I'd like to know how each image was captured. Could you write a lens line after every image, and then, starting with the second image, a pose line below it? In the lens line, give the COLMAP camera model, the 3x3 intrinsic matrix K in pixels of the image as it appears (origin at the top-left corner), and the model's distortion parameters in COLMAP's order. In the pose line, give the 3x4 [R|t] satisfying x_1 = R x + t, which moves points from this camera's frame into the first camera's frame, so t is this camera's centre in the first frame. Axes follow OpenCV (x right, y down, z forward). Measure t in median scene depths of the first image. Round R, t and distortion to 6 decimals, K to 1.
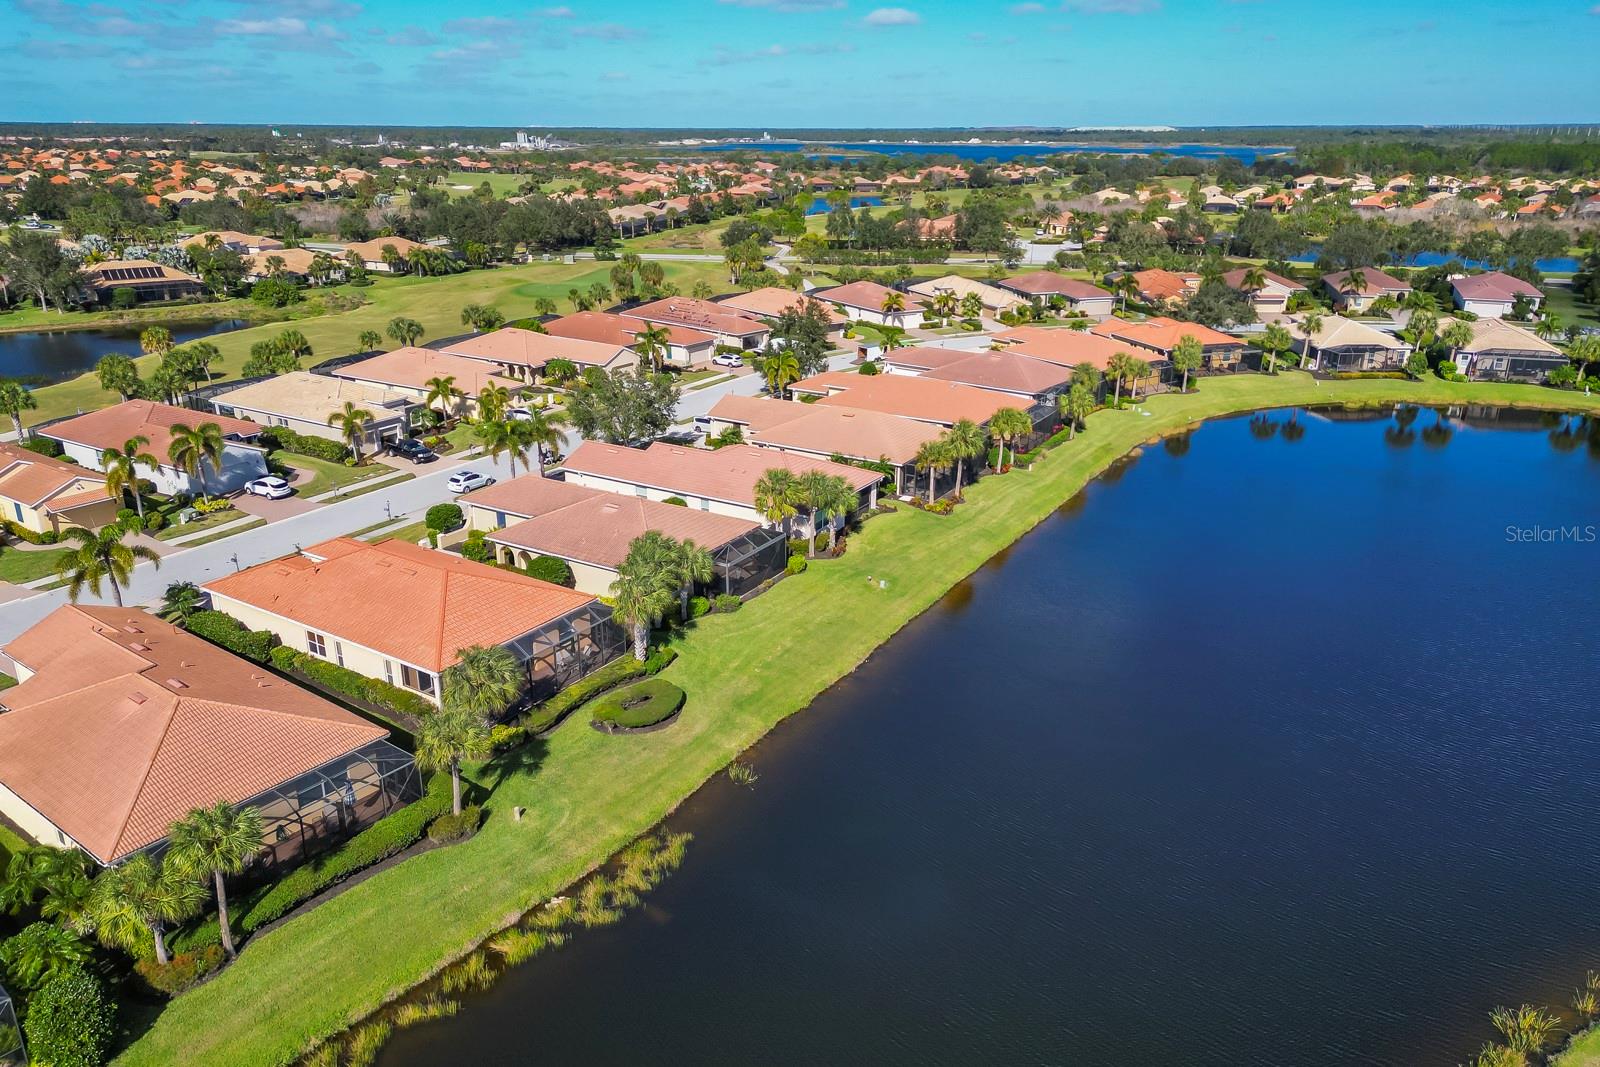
lens RADIAL K [[1114.6, 0, 804.0], [0, 1114.6, 528.9], [0, 0, 1]] dist [0.033784, -0.032317]
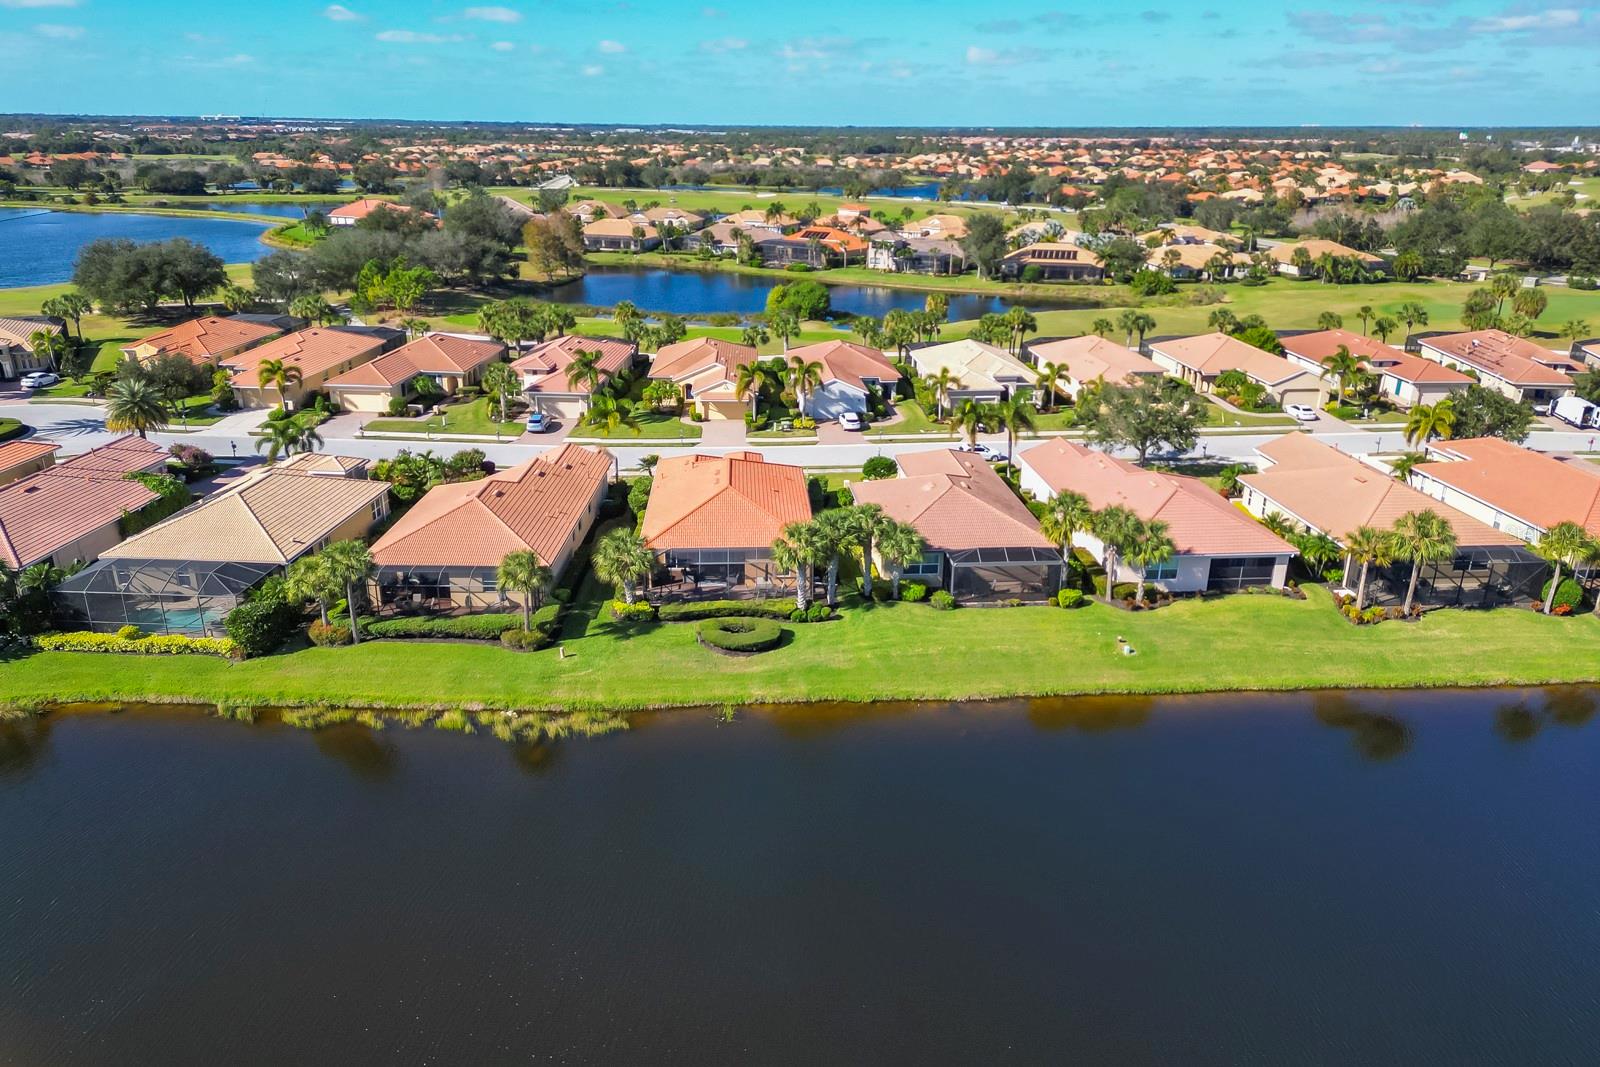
lens RADIAL K [[1114.6, 0, 795.1], [0, 1114.6, 532.7], [0, 0, 1]] dist [0.033784, -0.032317]
pose [[0.581511, 0.273119, -0.766323, 0.288780], [-0.272456, 0.952948, 0.132884, -0.041944], [0.766559, 0.131516, 0.628562, 0.127788]]
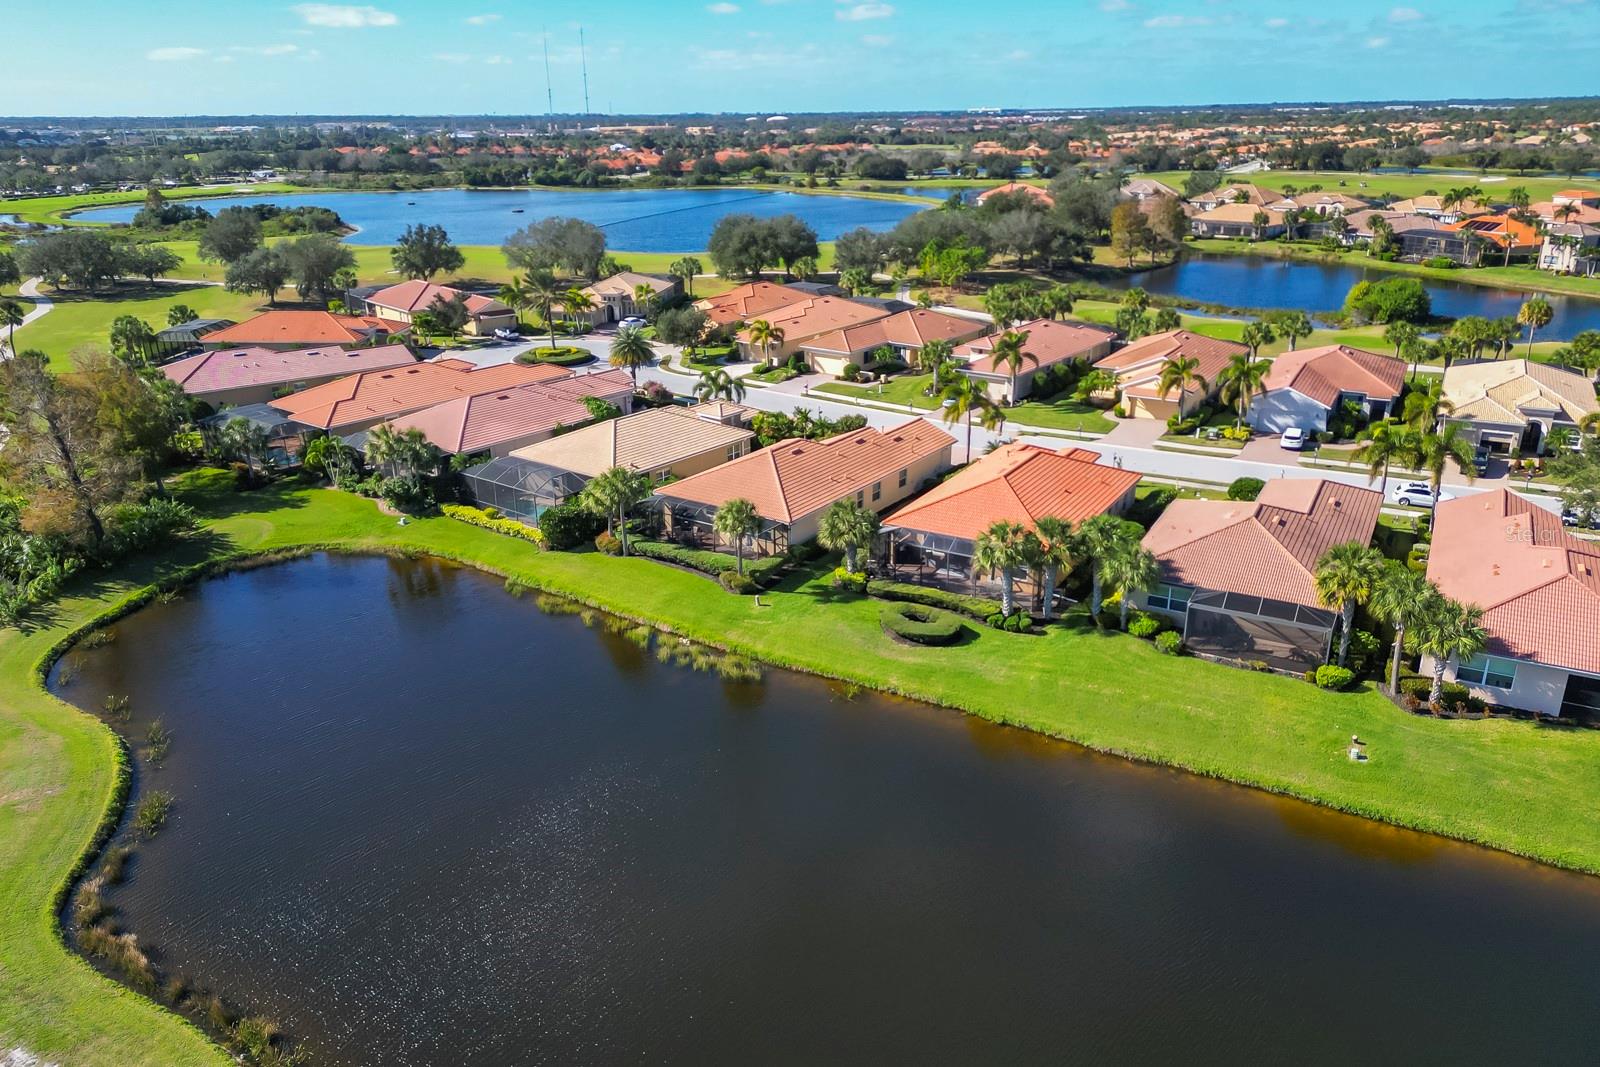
lens RADIAL K [[1114.6, 0, 784.6], [0, 1114.6, 538.5], [0, 0, 1]] dist [0.033784, -0.032317]
pose [[-0.002760, 0.343055, -0.939311, 0.341723], [-0.311760, 0.892205, 0.326767, -0.092932], [0.950157, 0.293742, 0.104488, 0.293121]]
